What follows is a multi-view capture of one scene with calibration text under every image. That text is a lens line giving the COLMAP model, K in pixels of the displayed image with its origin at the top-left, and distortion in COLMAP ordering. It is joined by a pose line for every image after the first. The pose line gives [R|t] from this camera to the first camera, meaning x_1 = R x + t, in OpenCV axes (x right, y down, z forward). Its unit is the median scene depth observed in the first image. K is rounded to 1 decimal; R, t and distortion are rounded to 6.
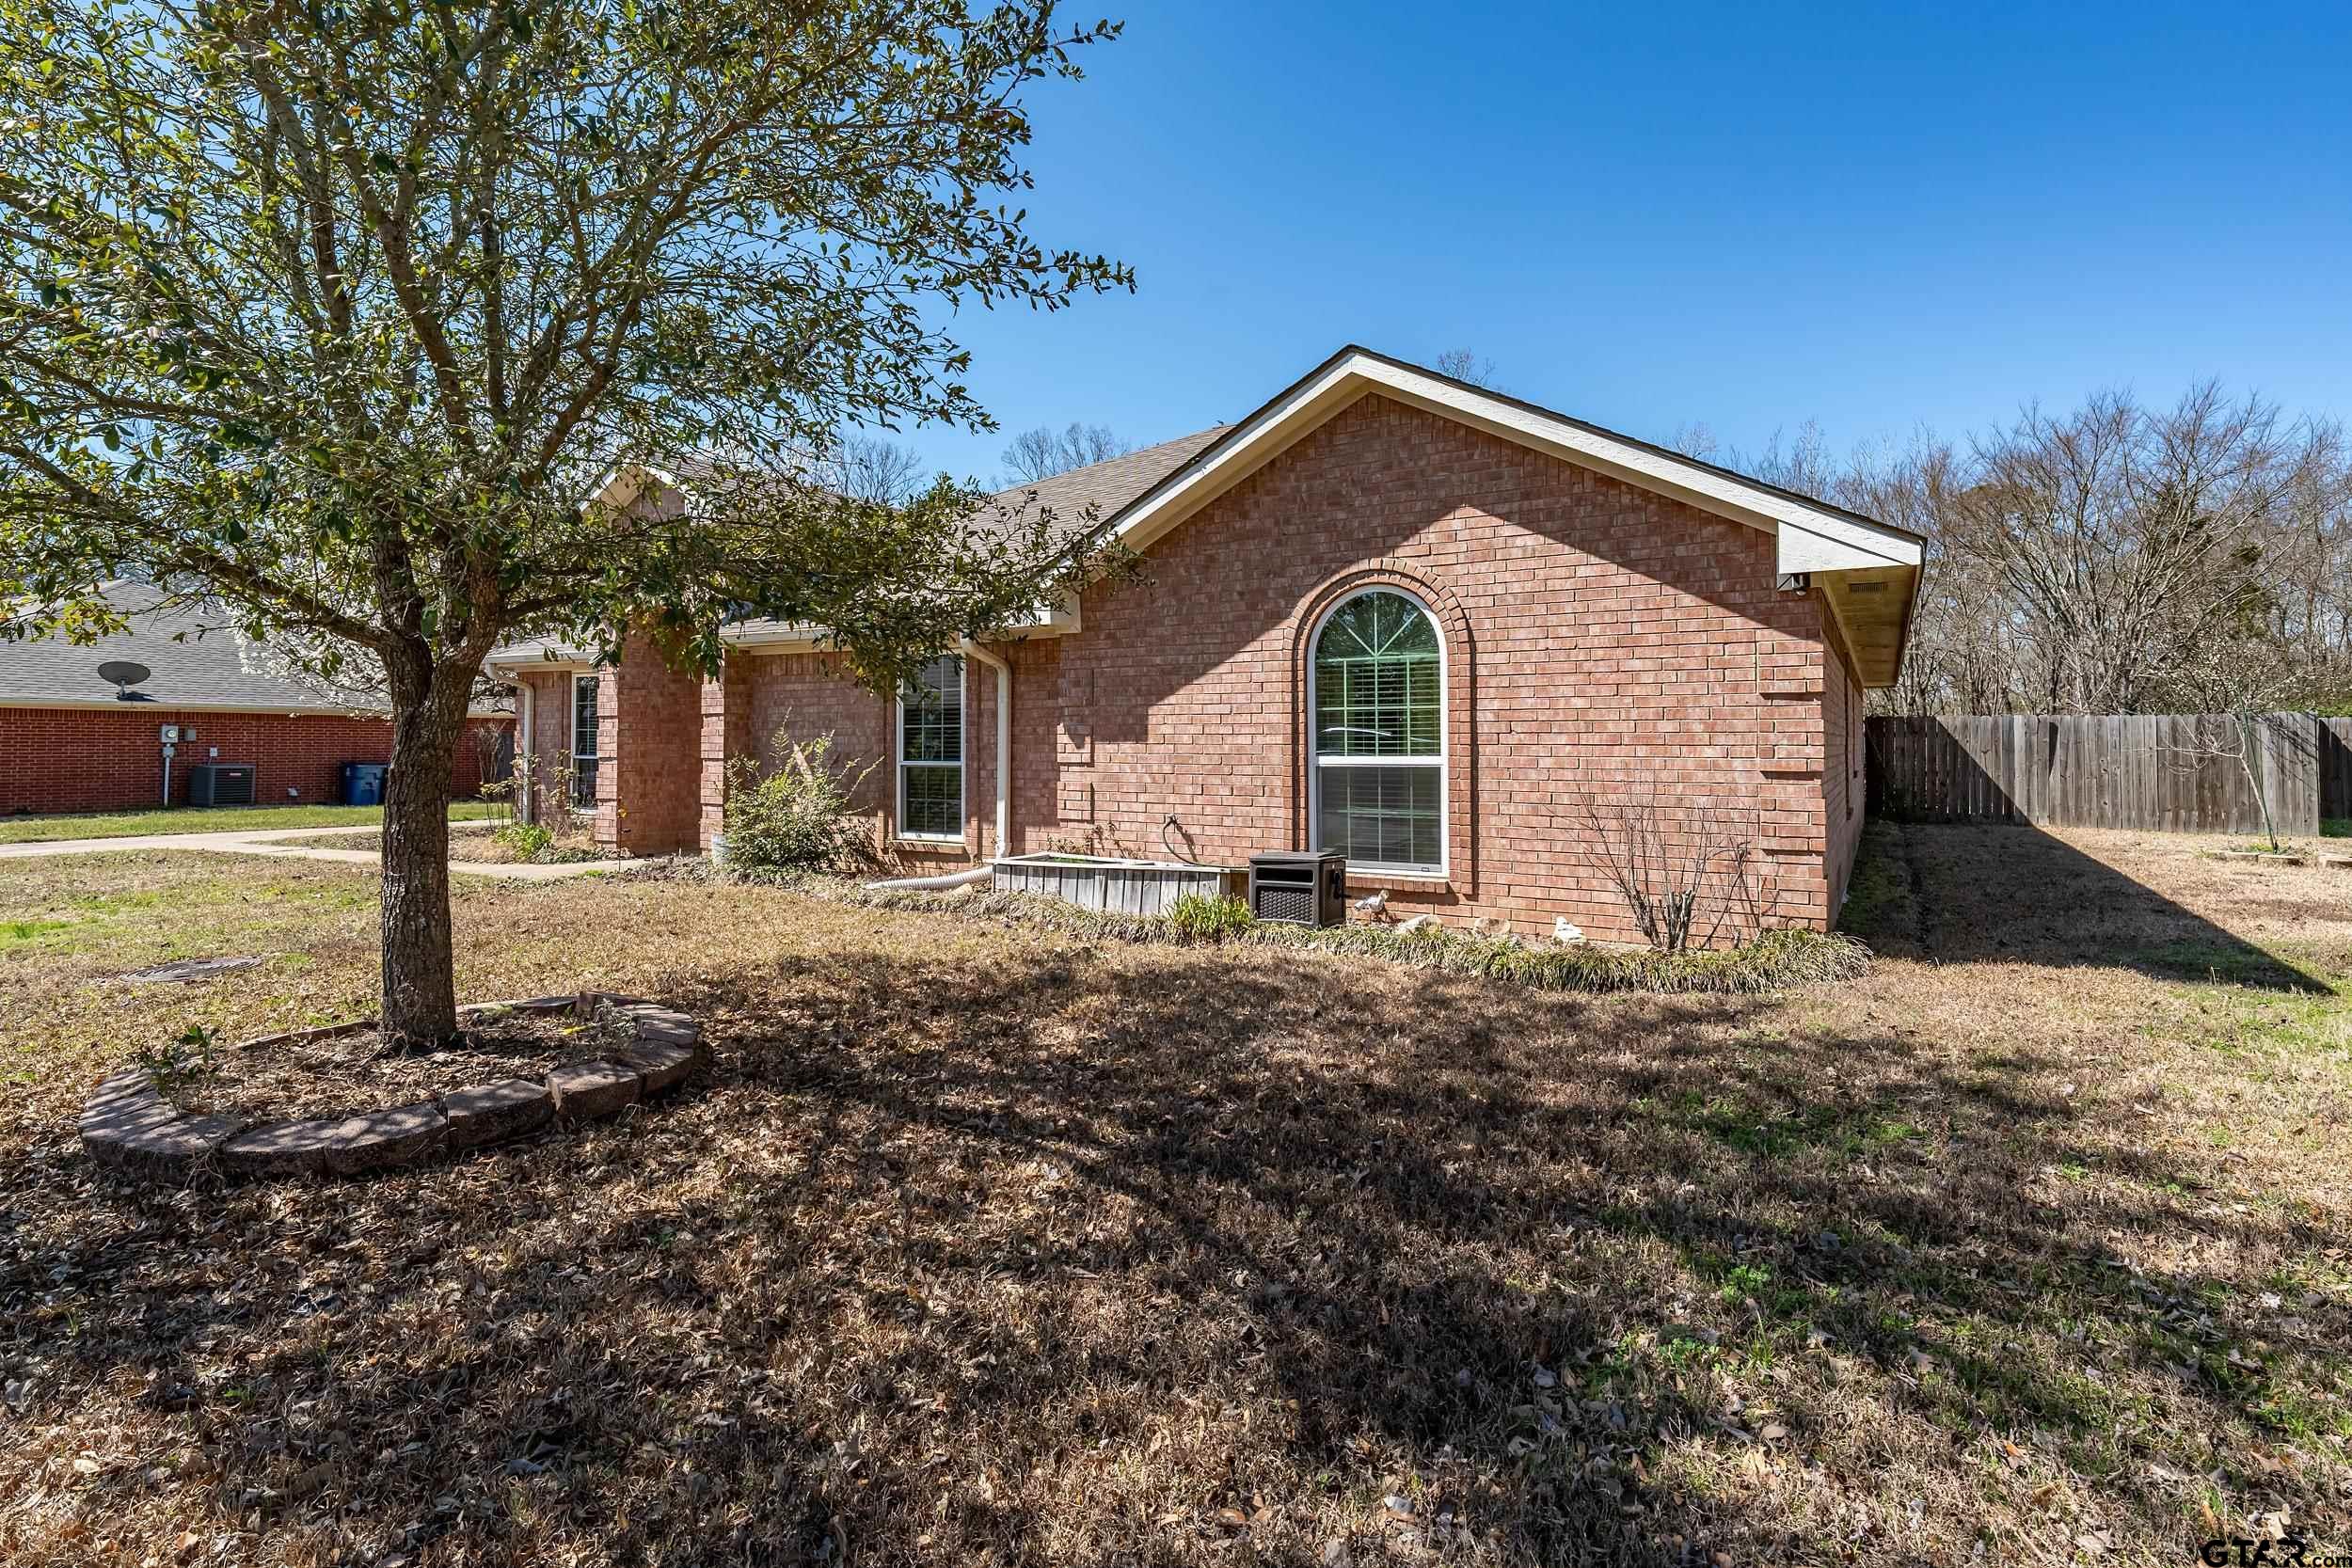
lens RADIAL K [[1119.4, 0, 1177.1], [0, 1119.4, 725.7], [0, 0, 1]] dist [0.002535, -0.000017]
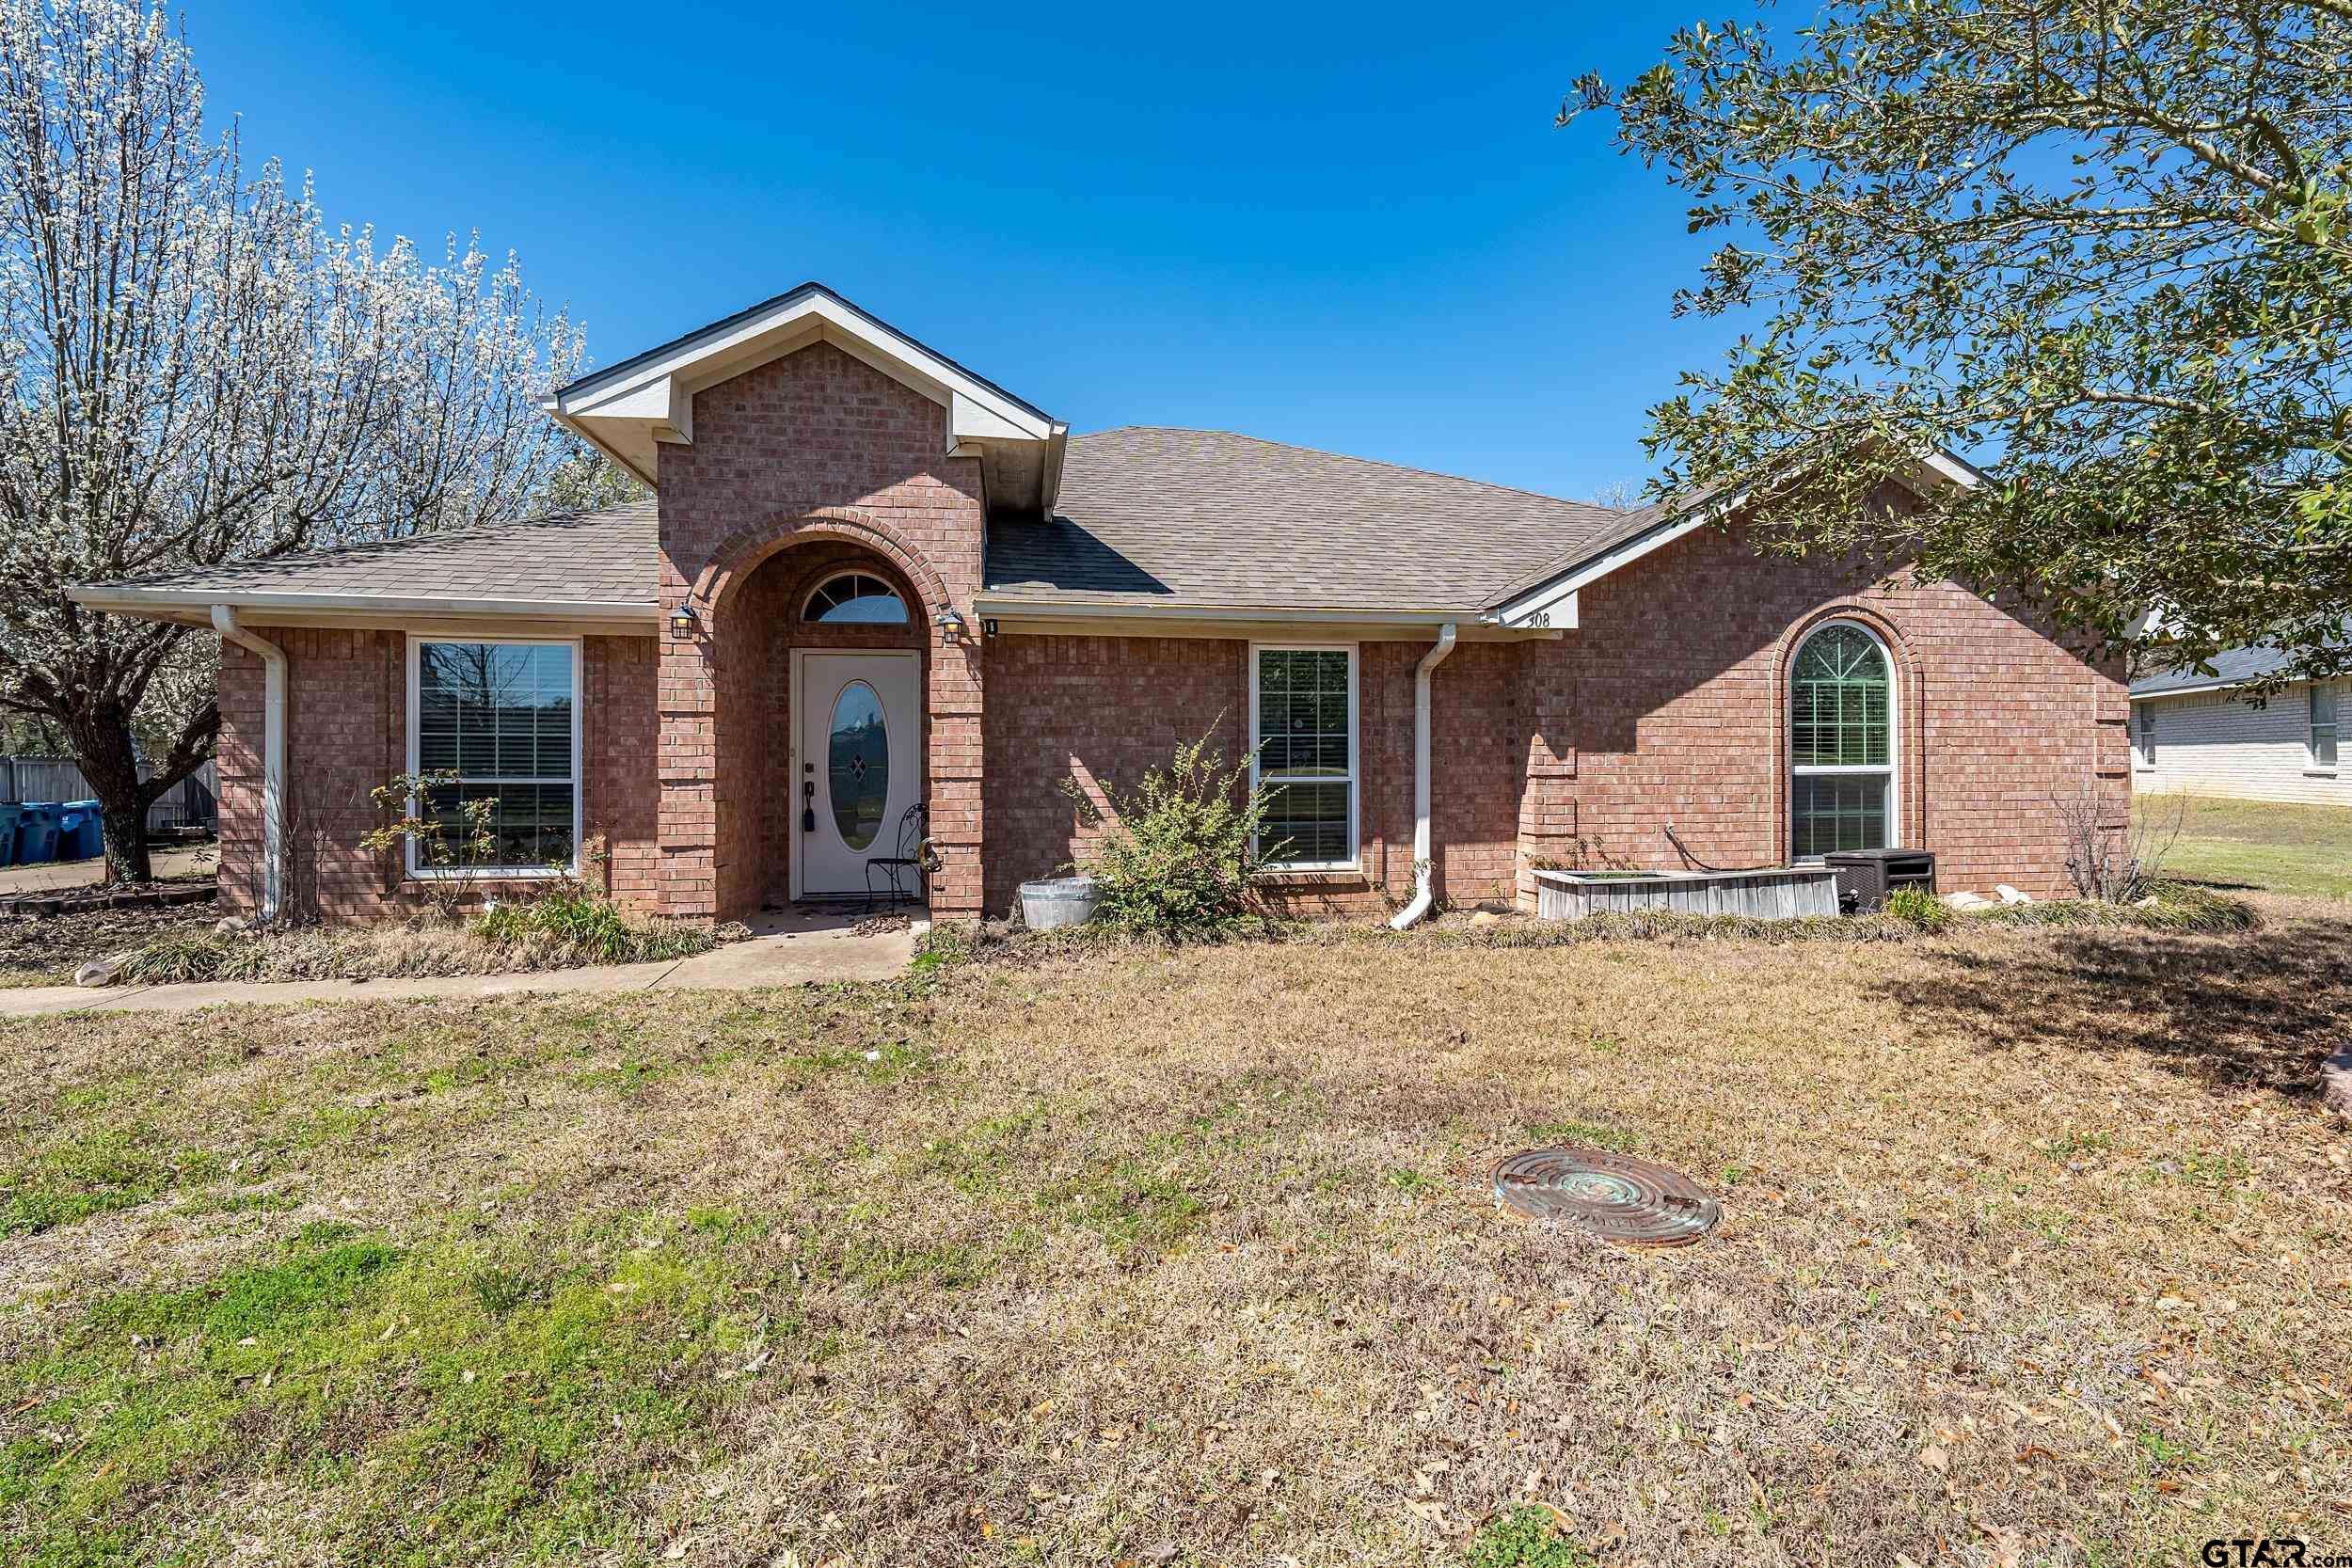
lens RADIAL K [[1029.7, 0, 1170.6], [0, 1029.7, 763.7], [0, 0, 1]] dist [0.000671, 0.000936]
pose [[0.767781, -0.001605, 0.640710, -0.984253], [-0.007204, 0.999912, 0.011138, 0.017423], [-0.640672, -0.013167, 0.767702, 0.581770]]
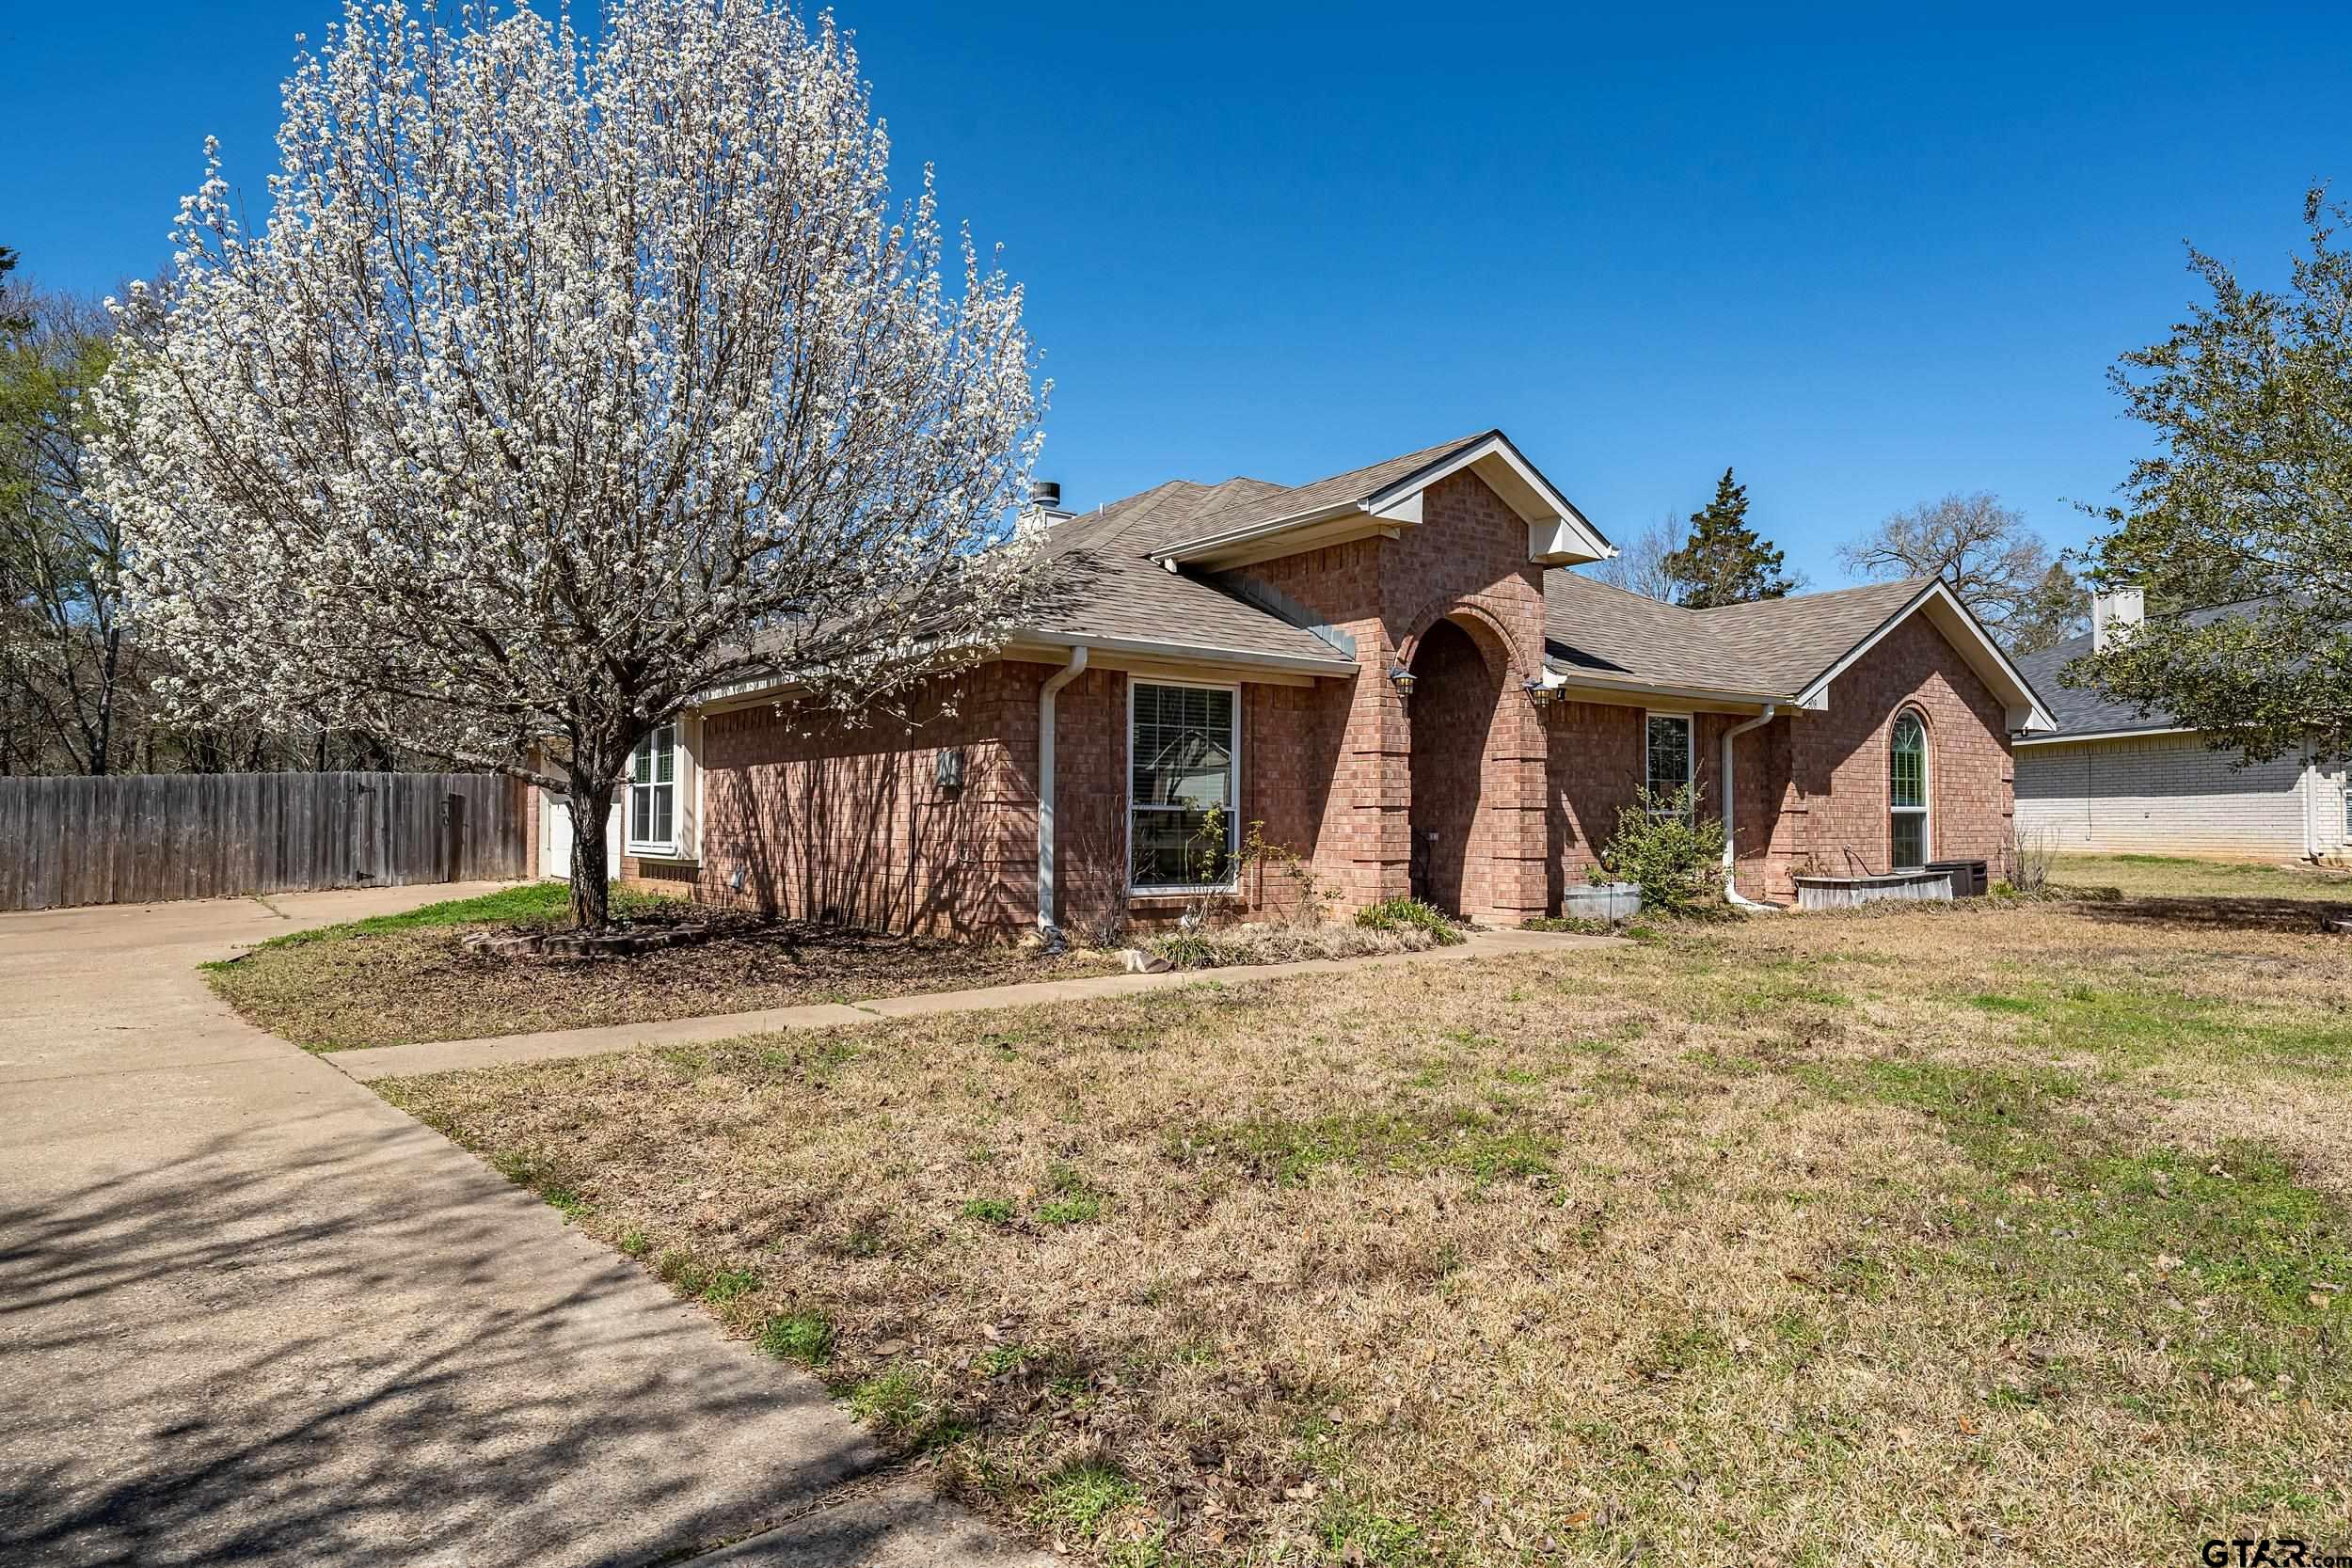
lens RADIAL K [[1394.4, 0, 1180.2], [0, 1394.4, 786.3], [0, 0, 1]] dist [-0.005809, -0.000313]
pose [[0.385780, 0.022784, 0.922309, -2.129291], [-0.016193, 0.999708, -0.017923, 0.050532], [-0.922449, -0.008020, 0.386036, 1.131337]]
